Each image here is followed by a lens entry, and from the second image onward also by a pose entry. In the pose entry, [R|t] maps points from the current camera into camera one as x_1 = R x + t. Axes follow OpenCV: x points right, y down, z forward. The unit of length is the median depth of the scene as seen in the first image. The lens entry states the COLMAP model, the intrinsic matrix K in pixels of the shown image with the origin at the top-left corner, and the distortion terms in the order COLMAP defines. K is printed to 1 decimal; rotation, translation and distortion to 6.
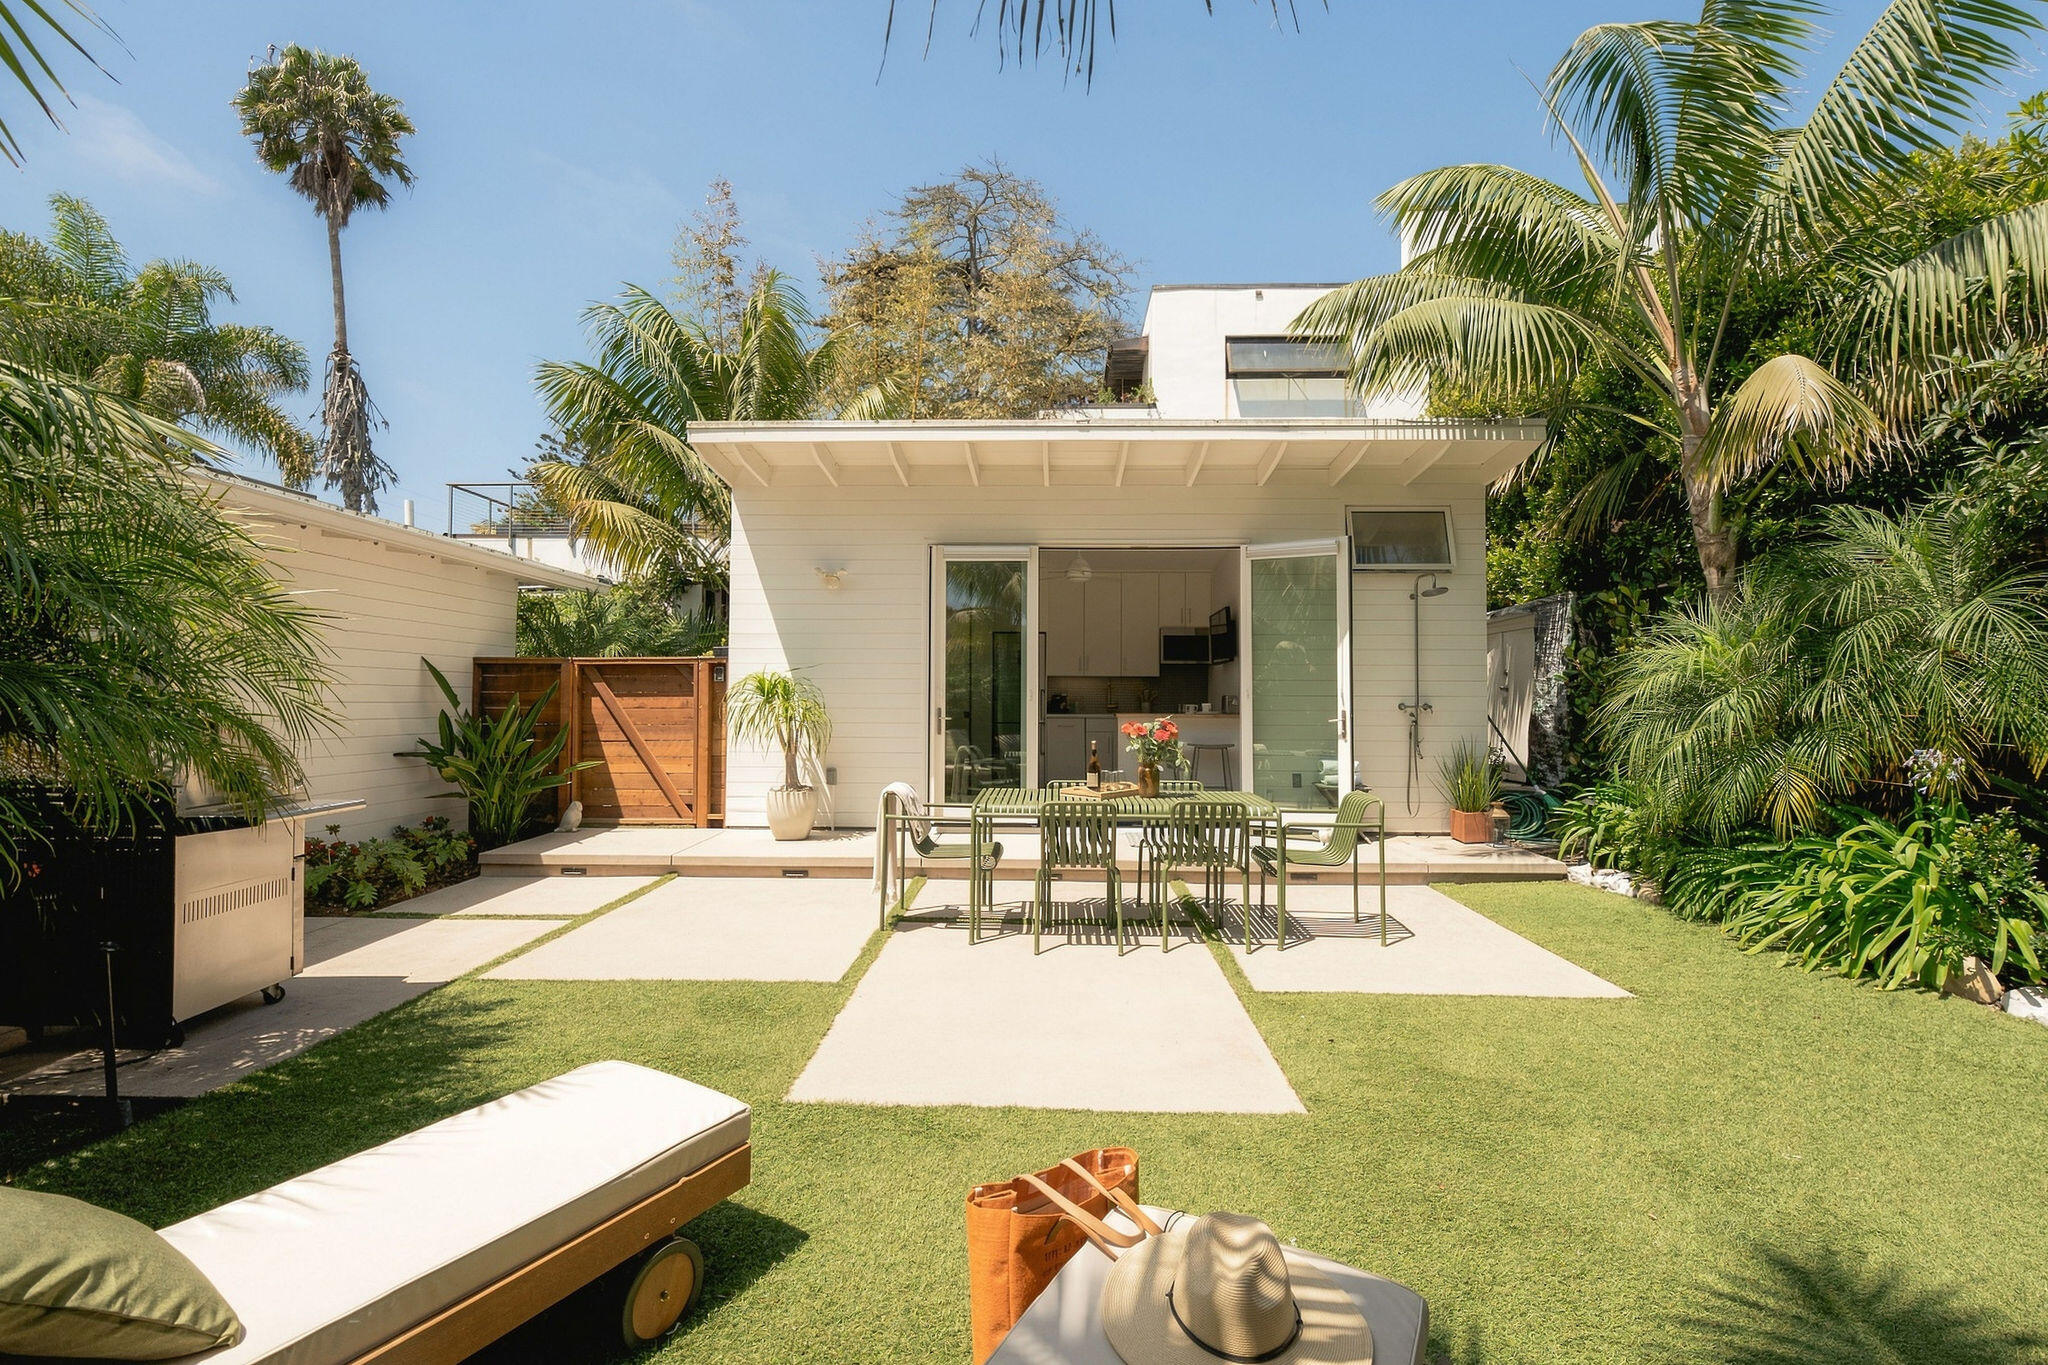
lens RADIAL K [[903.8, 0, 1019.0], [0, 903.8, 653.9], [0, 0, 1]] dist [-0.000806, 0.000255]
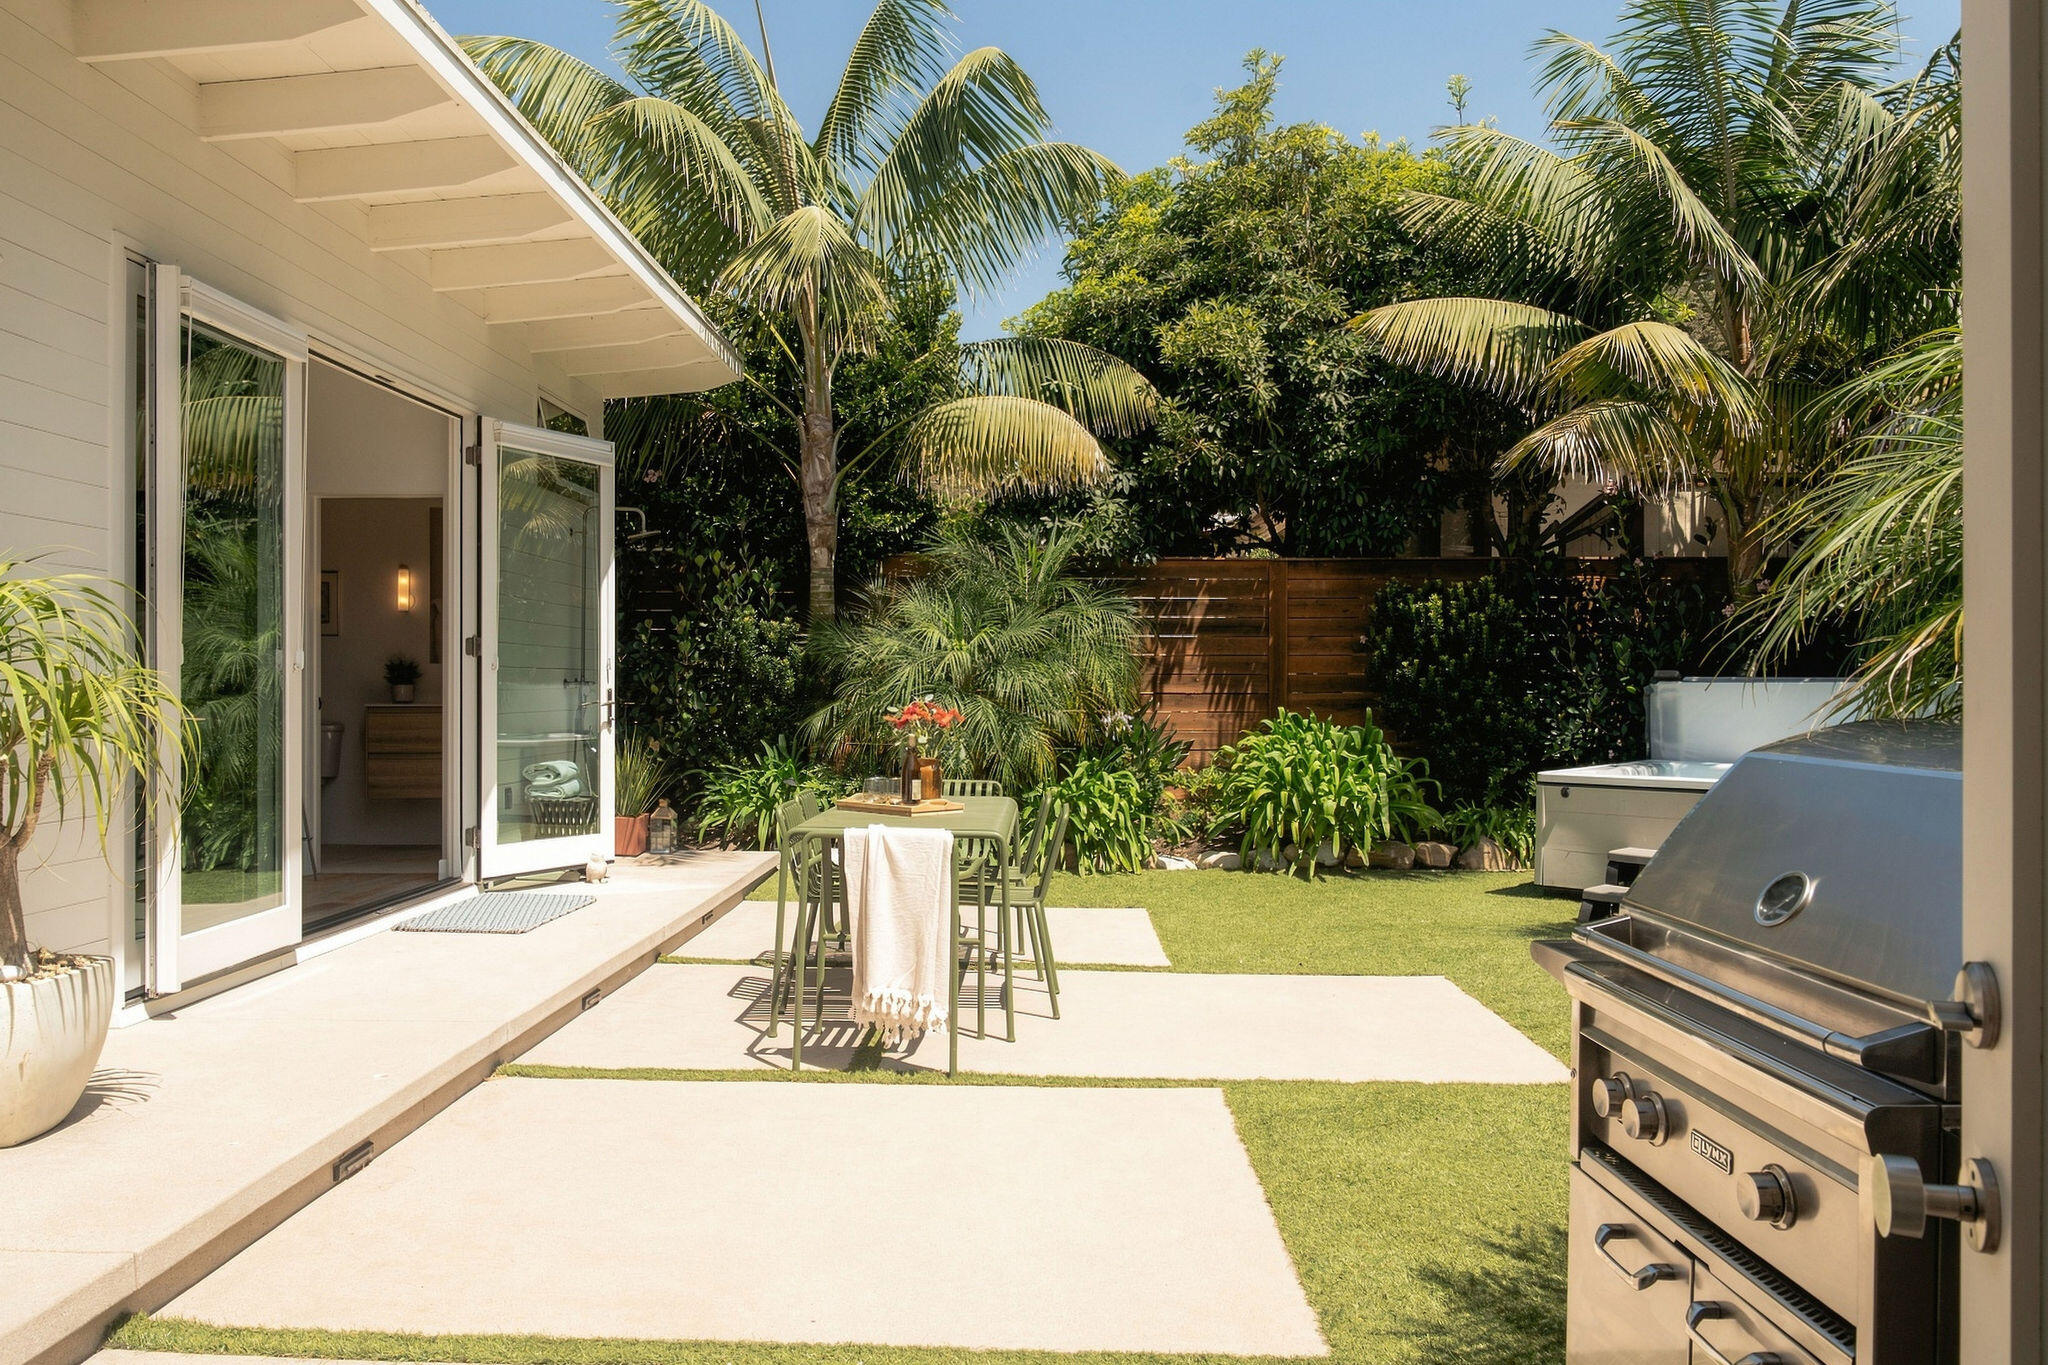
lens RADIAL K [[1390.4, 0, 1024.0], [0, 1390.4, 682.5], [0, 0, 1]] dist [-0.026901, 0.001055]
pose [[-0.042806, 0.001505, 0.999082, -0.664412], [-0.040055, 0.999192, -0.003222, 0.039377], [-0.998280, -0.040156, -0.042711, 0.644332]]
